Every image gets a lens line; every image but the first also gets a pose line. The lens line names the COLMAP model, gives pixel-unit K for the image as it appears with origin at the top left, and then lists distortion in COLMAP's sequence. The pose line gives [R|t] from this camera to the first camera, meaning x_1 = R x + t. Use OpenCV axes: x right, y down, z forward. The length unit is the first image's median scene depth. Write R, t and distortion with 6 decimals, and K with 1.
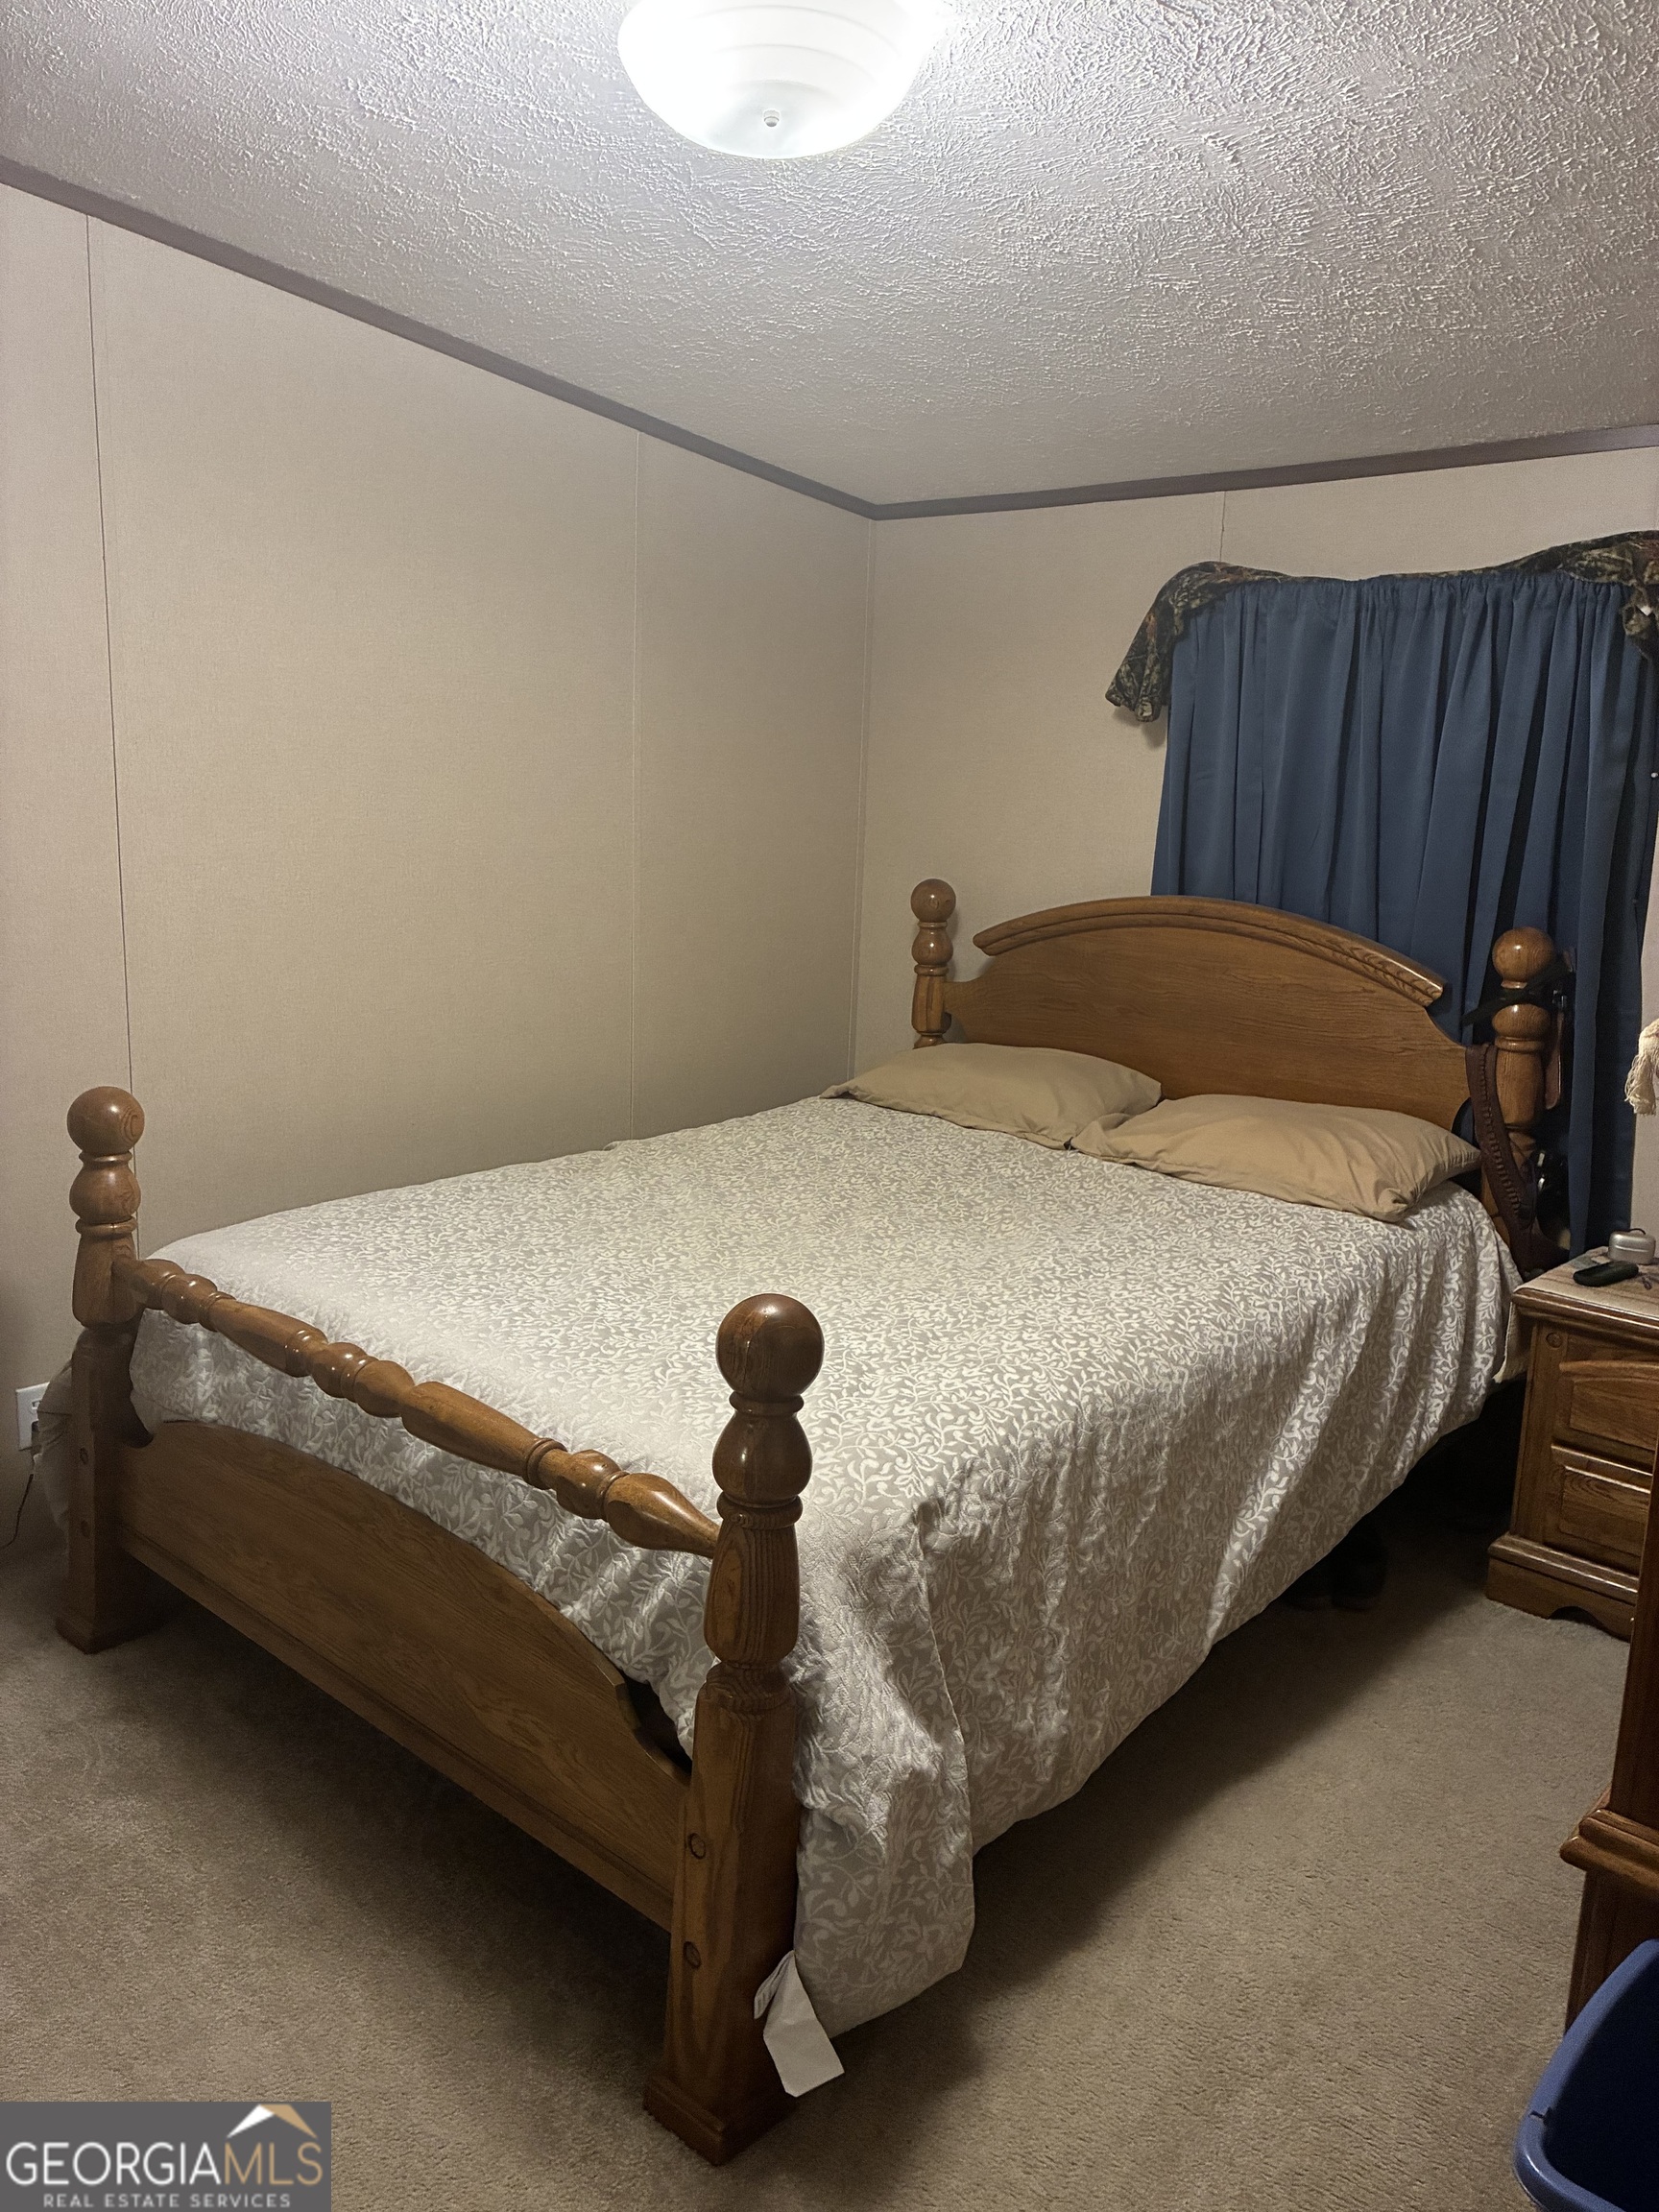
lens RADIAL K [[1682.3, 0, 834.4], [0, 1682.3, 1111.9], [0, 0, 1]] dist [0.032240, -0.049732]
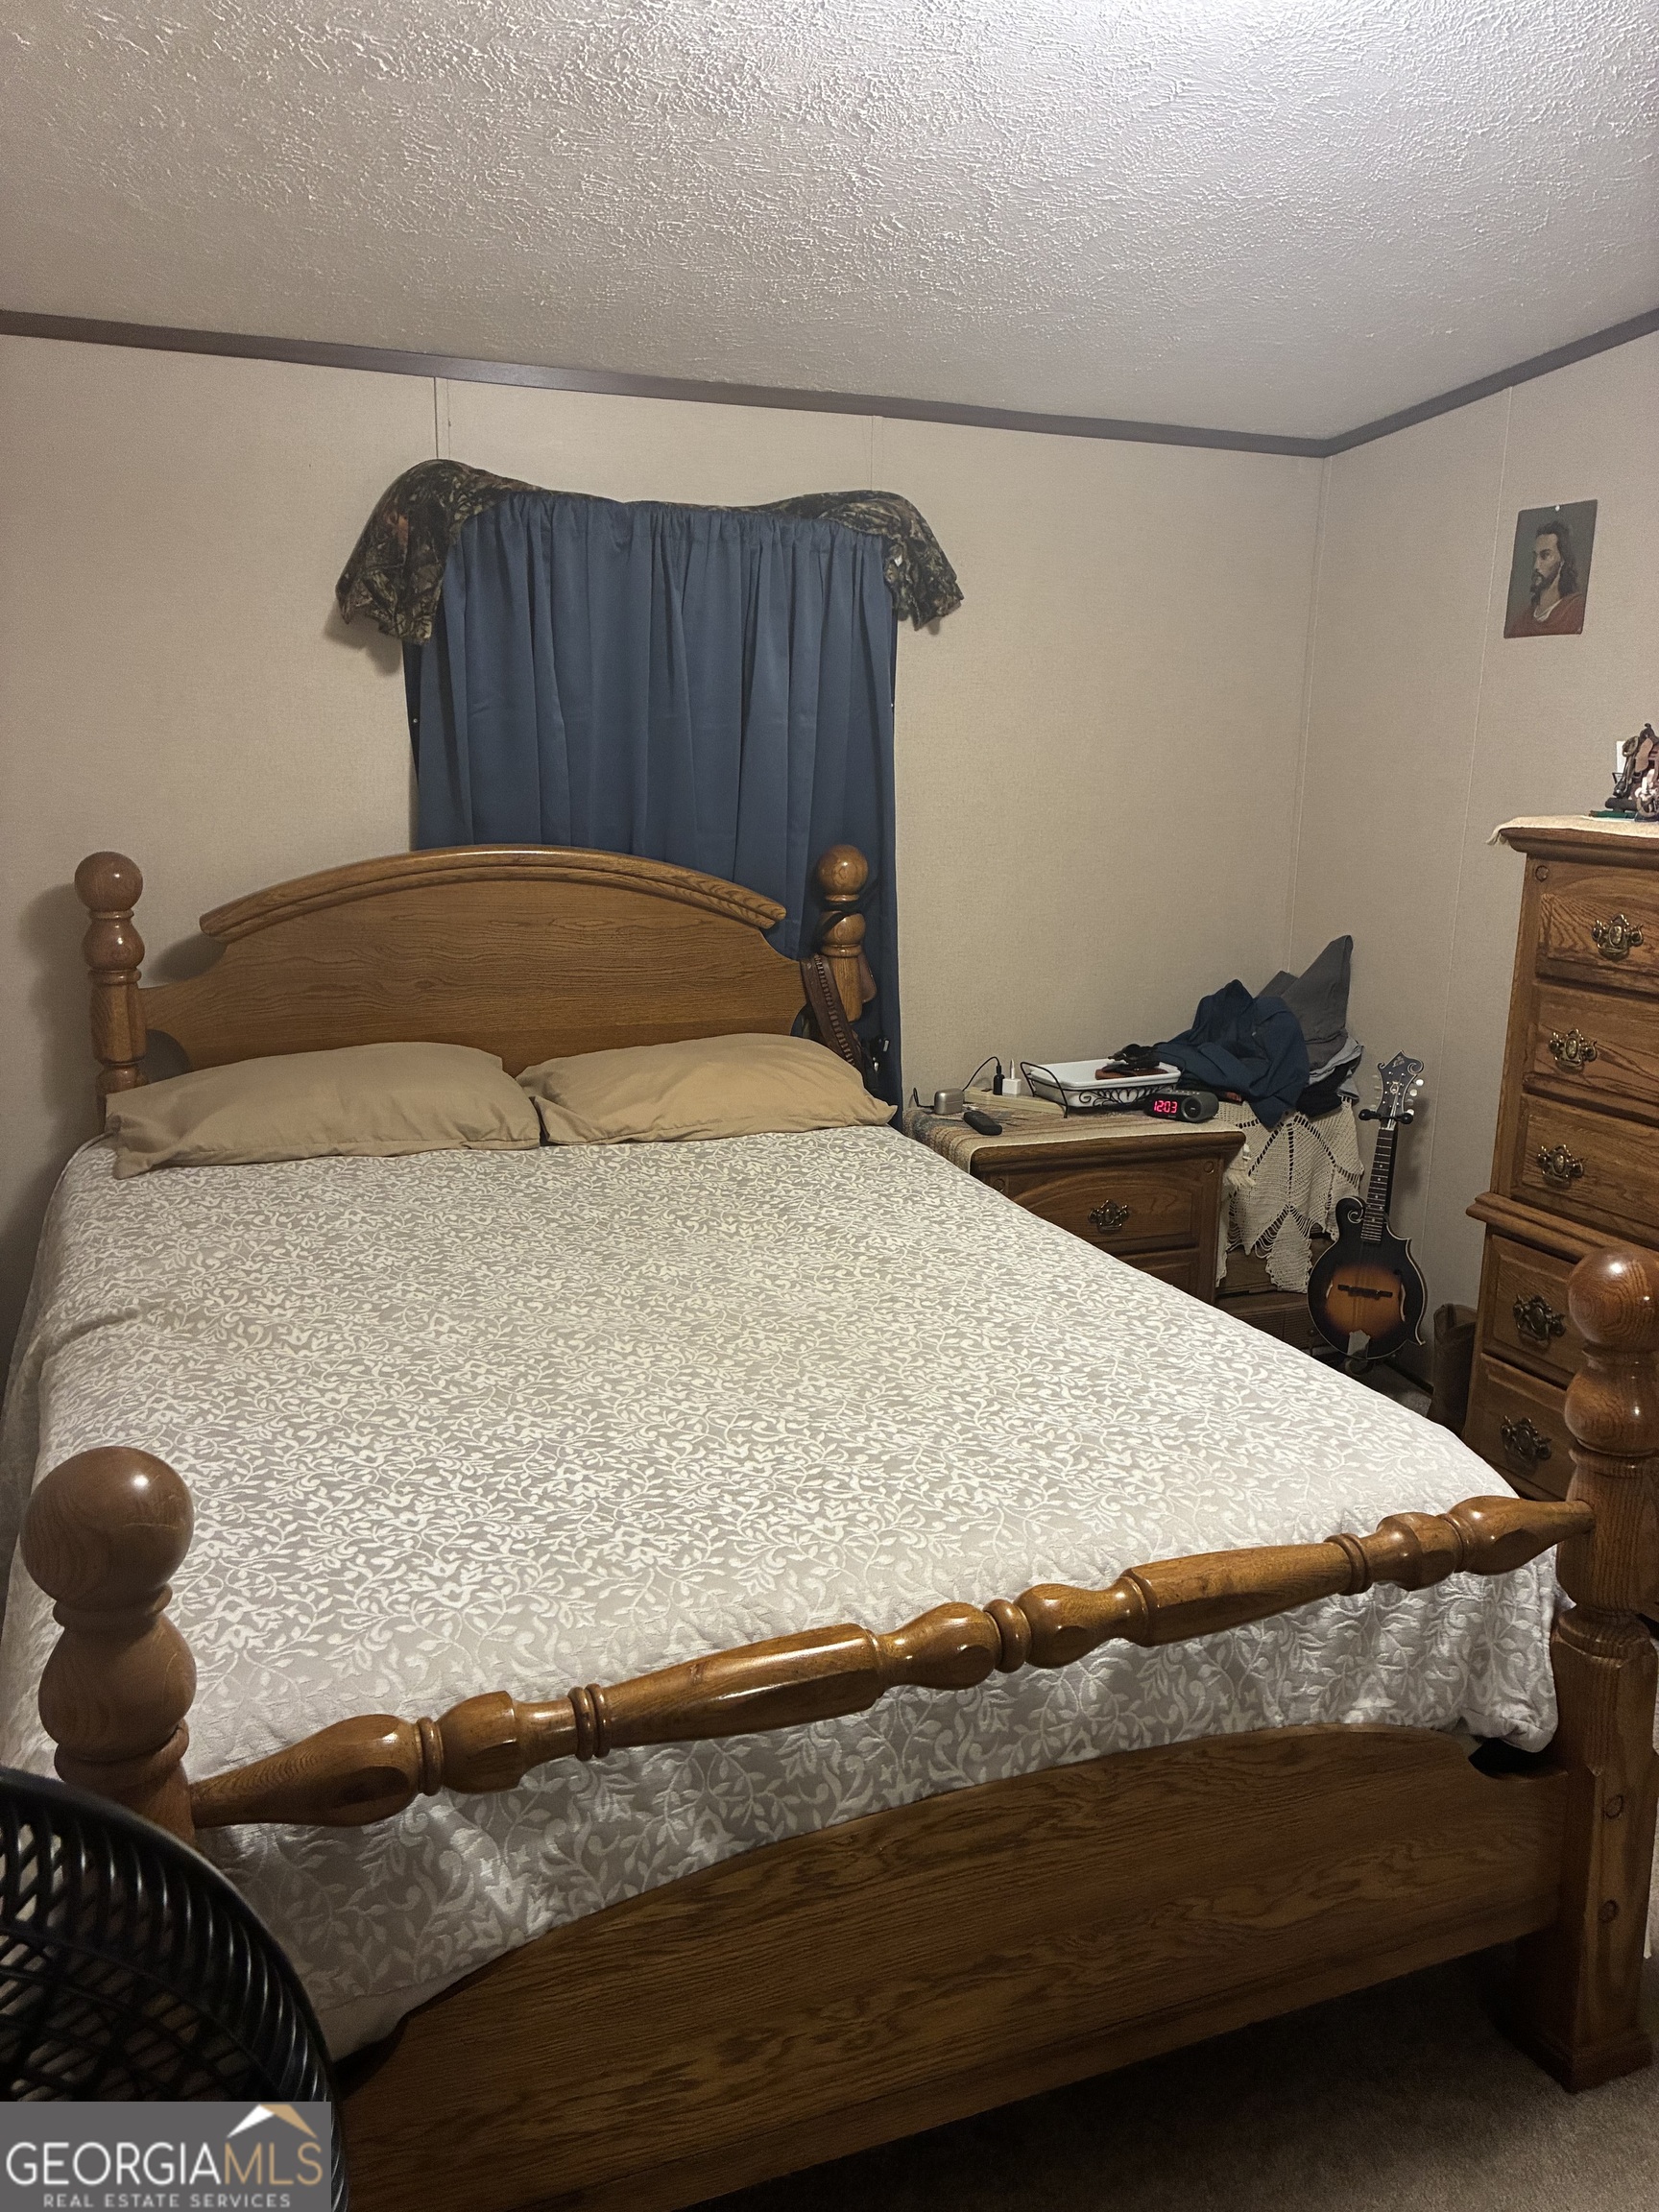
lens RADIAL K [[1682.3, 0, 836.7], [0, 1682.3, 1106.6], [0, 0, 1]] dist [0.032240, -0.049732]
pose [[0.427898, -0.218583, 0.876997, -0.733443], [0.176236, 0.971869, 0.156241, -0.141184], [-0.886478, 0.087703, 0.454383, 0.629867]]
